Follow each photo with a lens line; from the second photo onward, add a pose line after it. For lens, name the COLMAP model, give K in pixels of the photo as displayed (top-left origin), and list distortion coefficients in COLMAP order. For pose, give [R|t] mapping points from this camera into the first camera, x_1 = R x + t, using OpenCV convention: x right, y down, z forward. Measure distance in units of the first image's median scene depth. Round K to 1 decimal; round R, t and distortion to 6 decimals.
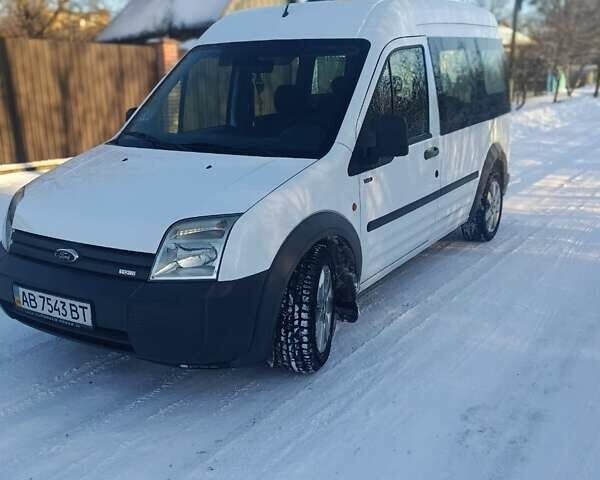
lens RADIAL K [[634.8, 0, 298.8], [0, 634.8, 228.0], [0, 0, 1]] dist [0.132250, -0.272998]
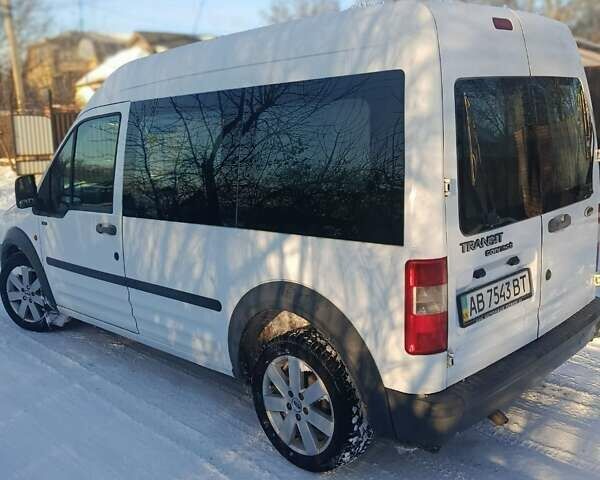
lens RADIAL K [[634.8, 0, 298.8], [0, 634.8, 228.0], [0, 0, 1]] dist [0.132250, -0.272998]
pose [[-0.213411, 0.199868, -0.956299, 1.368743], [-0.182192, 0.953536, 0.239949, -0.520497], [0.959824, 0.225438, -0.167080, 1.896213]]
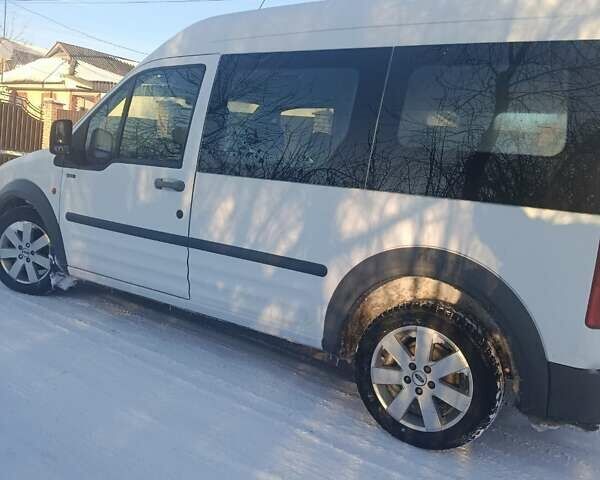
lens RADIAL K [[544.2, 0, 300.6], [0, 544.2, 229.8], [0, 0, 1]] dist [0.114735, -0.220651]
pose [[-0.004918, 0.142971, -0.989715, 1.260011], [-0.339188, 0.930814, 0.136148, -0.295905], [0.940706, 0.336369, 0.043916, 1.545197]]
